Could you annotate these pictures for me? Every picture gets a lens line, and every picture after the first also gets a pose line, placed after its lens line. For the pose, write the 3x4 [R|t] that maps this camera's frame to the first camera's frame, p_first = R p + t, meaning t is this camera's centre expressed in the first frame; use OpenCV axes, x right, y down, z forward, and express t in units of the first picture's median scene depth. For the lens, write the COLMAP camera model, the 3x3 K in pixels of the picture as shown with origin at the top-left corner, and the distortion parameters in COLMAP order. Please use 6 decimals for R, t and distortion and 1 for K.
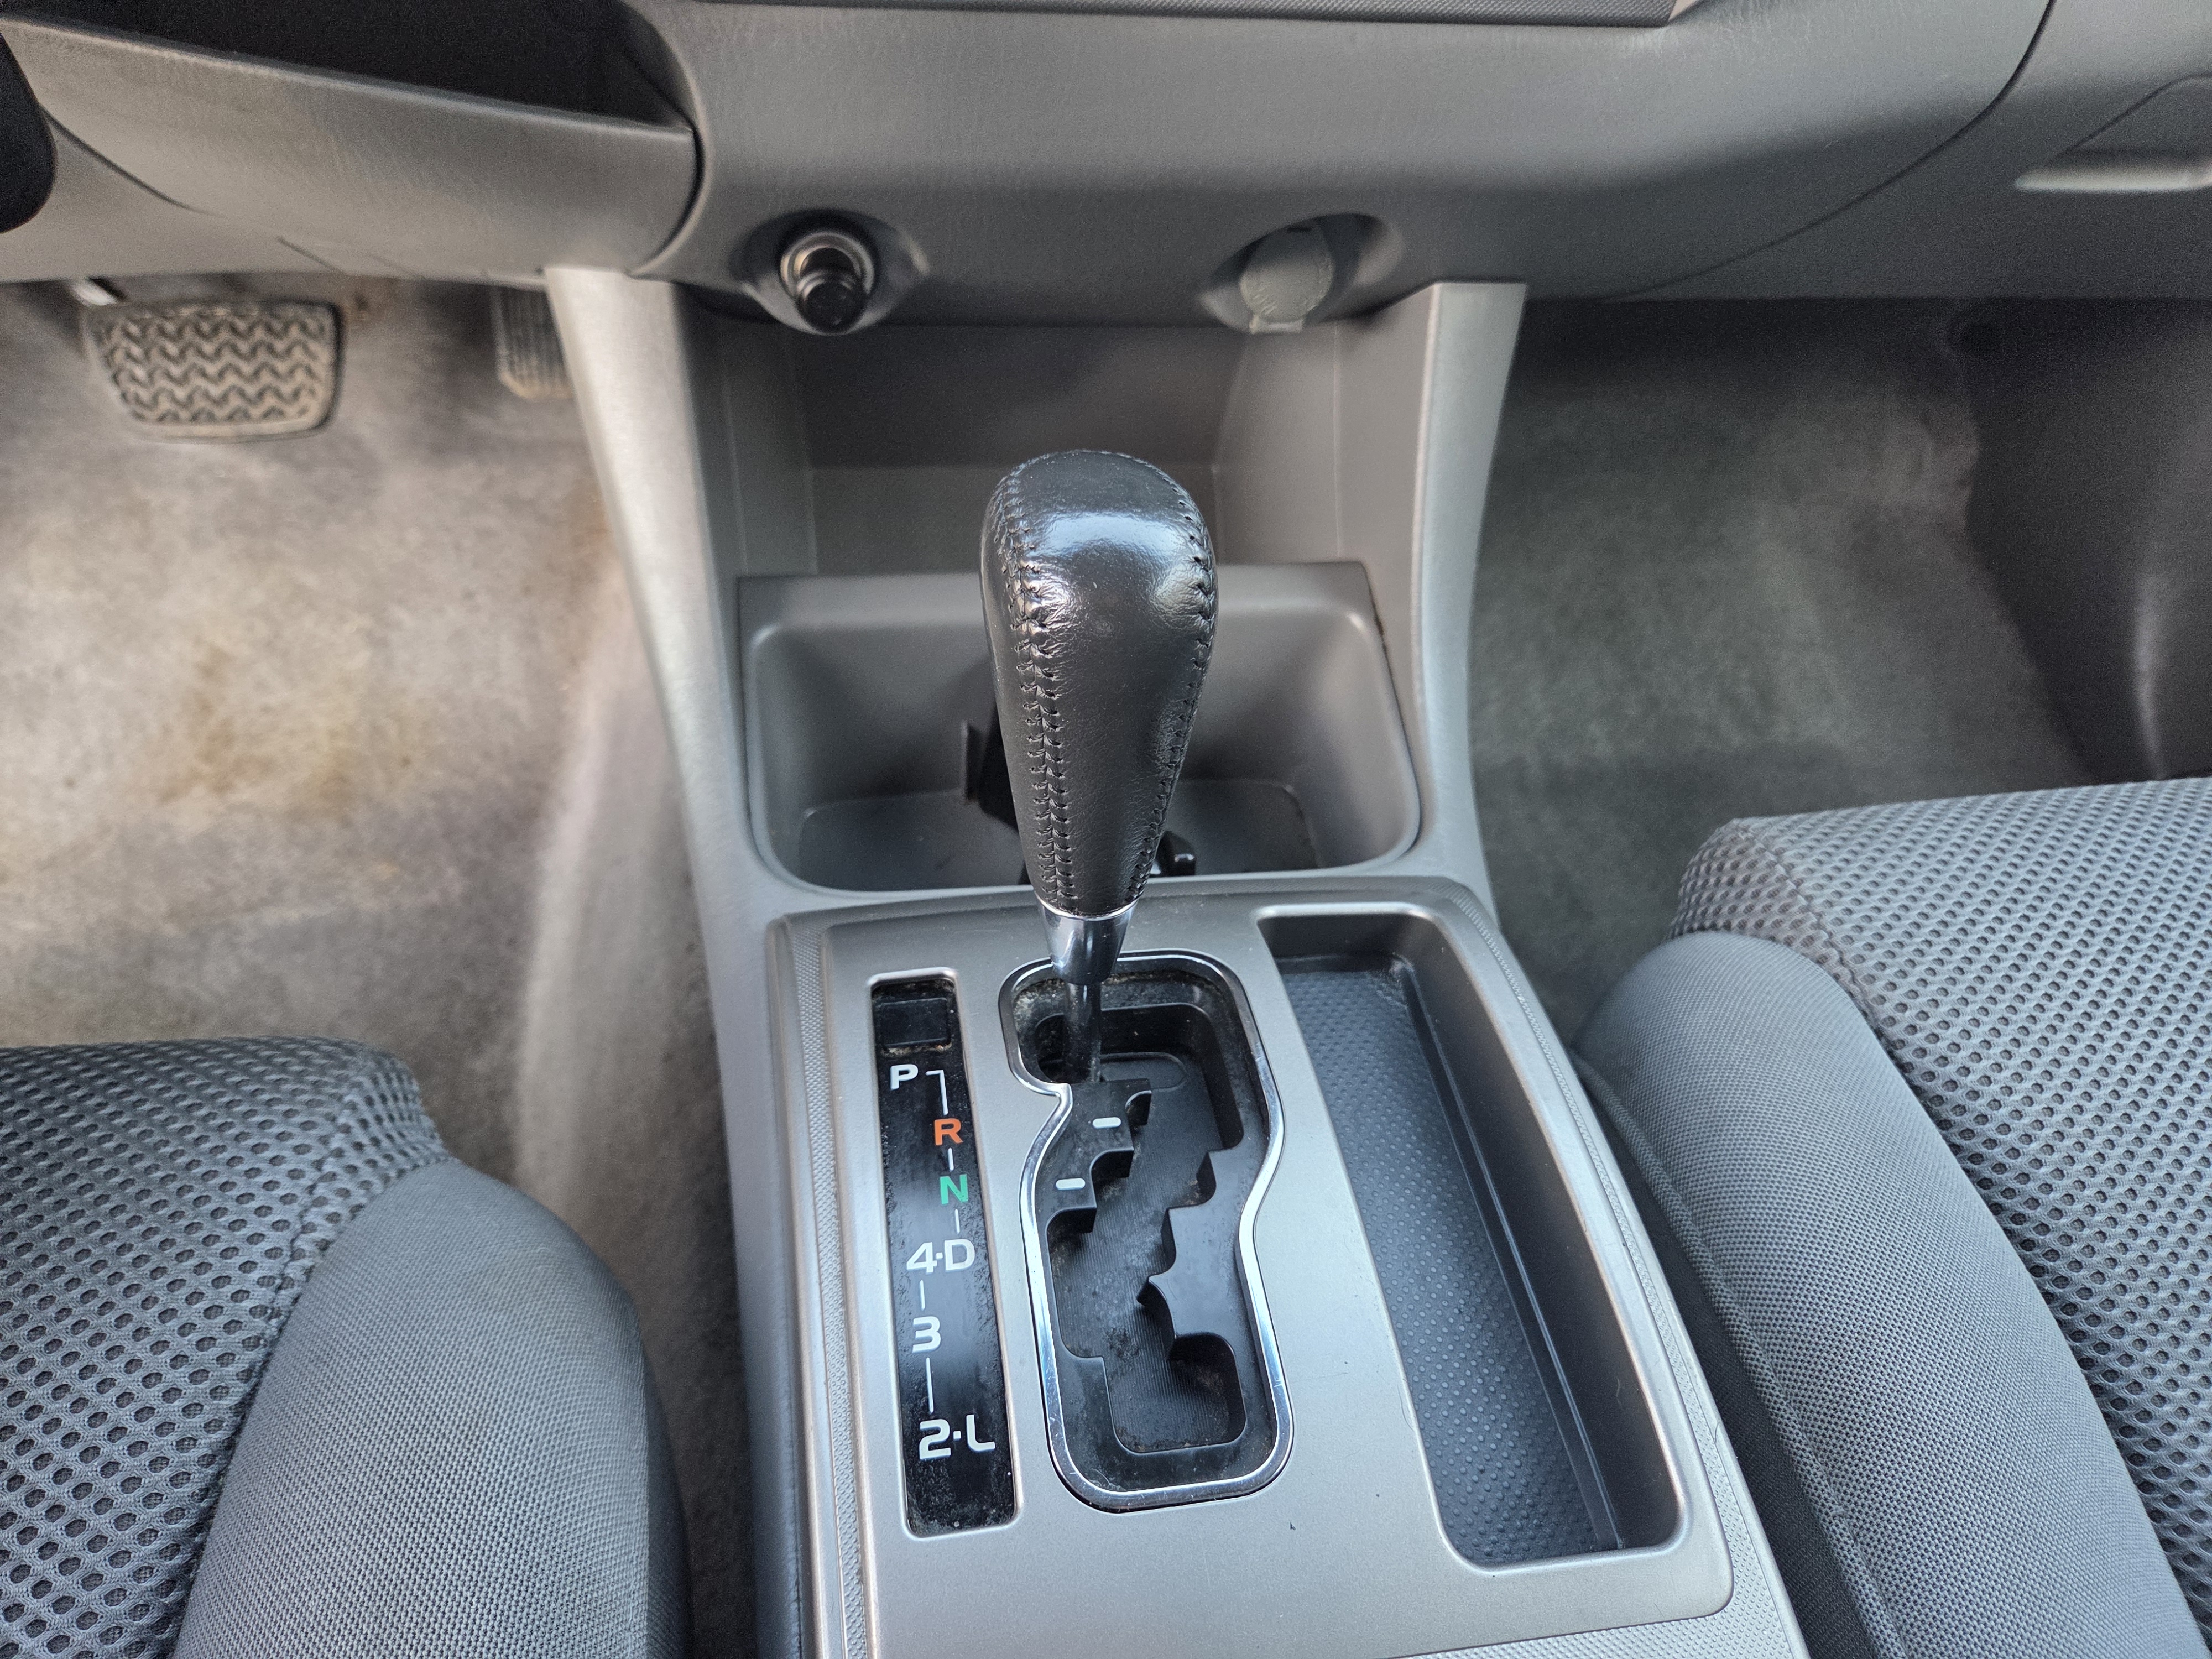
lens RADIAL K [[1537.2, 0, 1096.9], [0, 1537.2, 775.3], [0, 0, 1]] dist [0.055967, -0.055547]
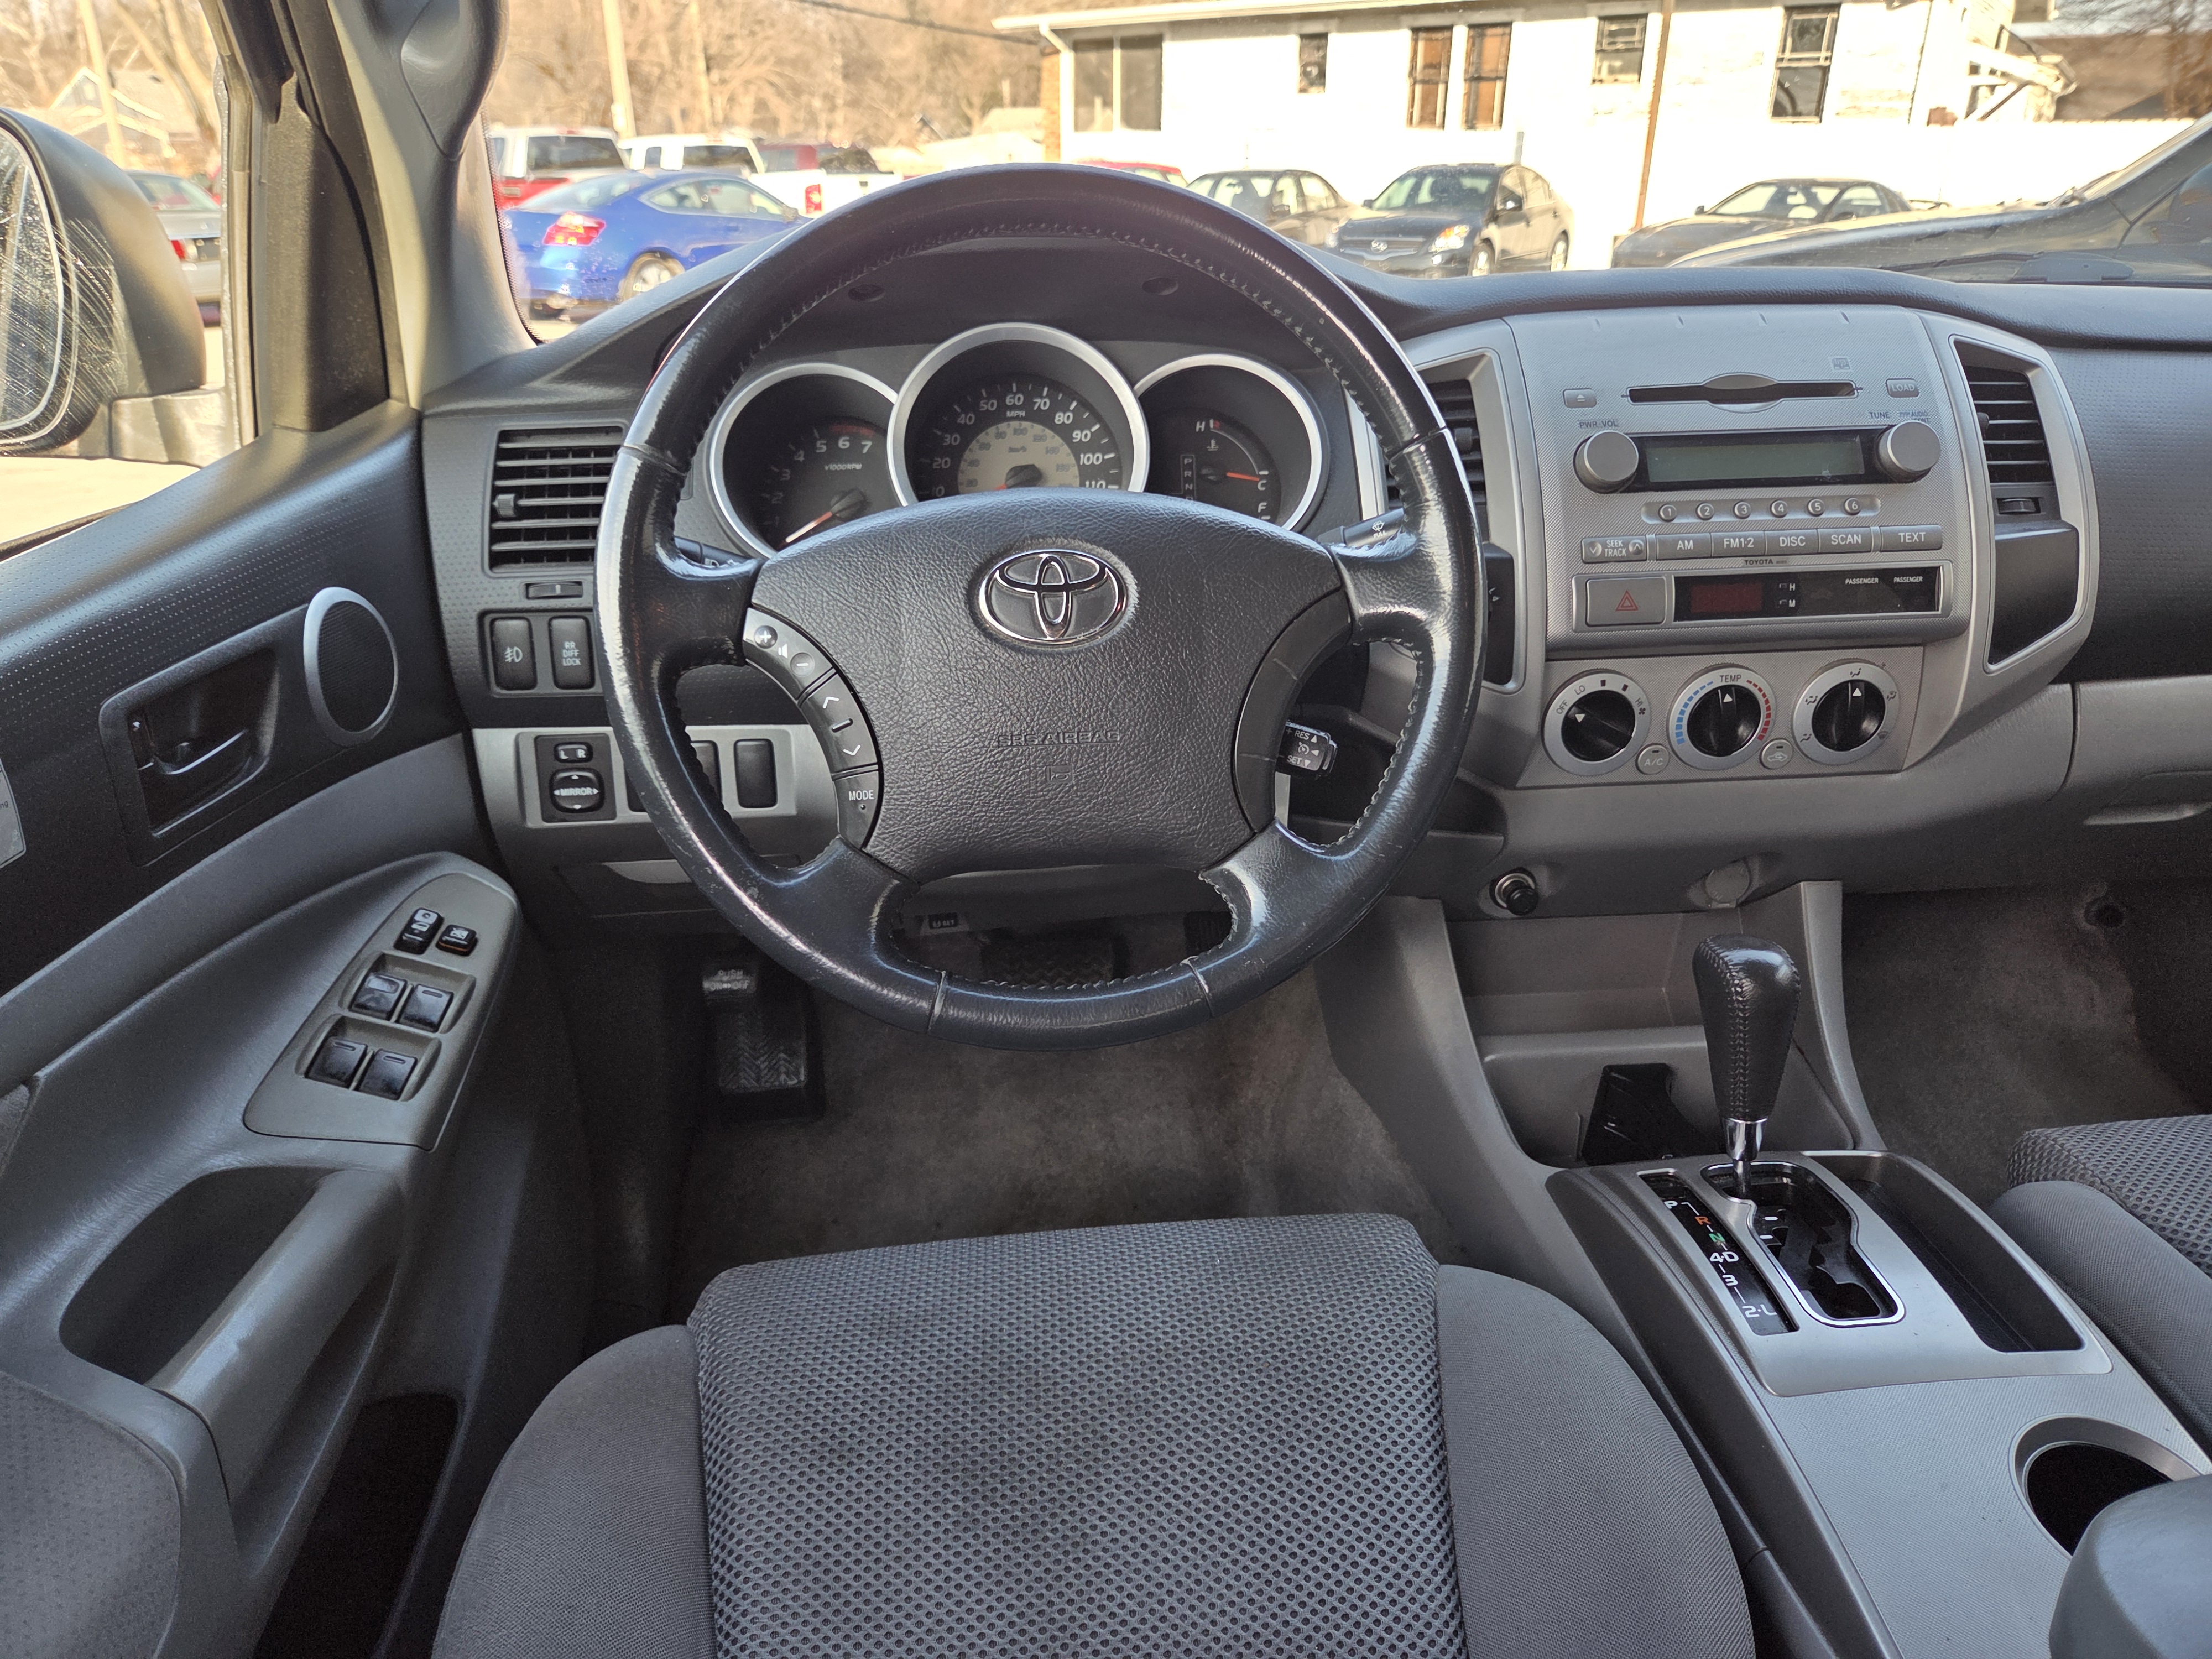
lens RADIAL K [[1507.4, 0, 1107.6], [0, 1507.4, 788.2], [0, 0, 1]] dist [0.047941, -0.001993]
pose [[0.994333, -0.056230, -0.090224, -0.331431], [0.015096, 0.914754, -0.403730, 0.244333], [0.105234, 0.400080, 0.910418, -0.653470]]
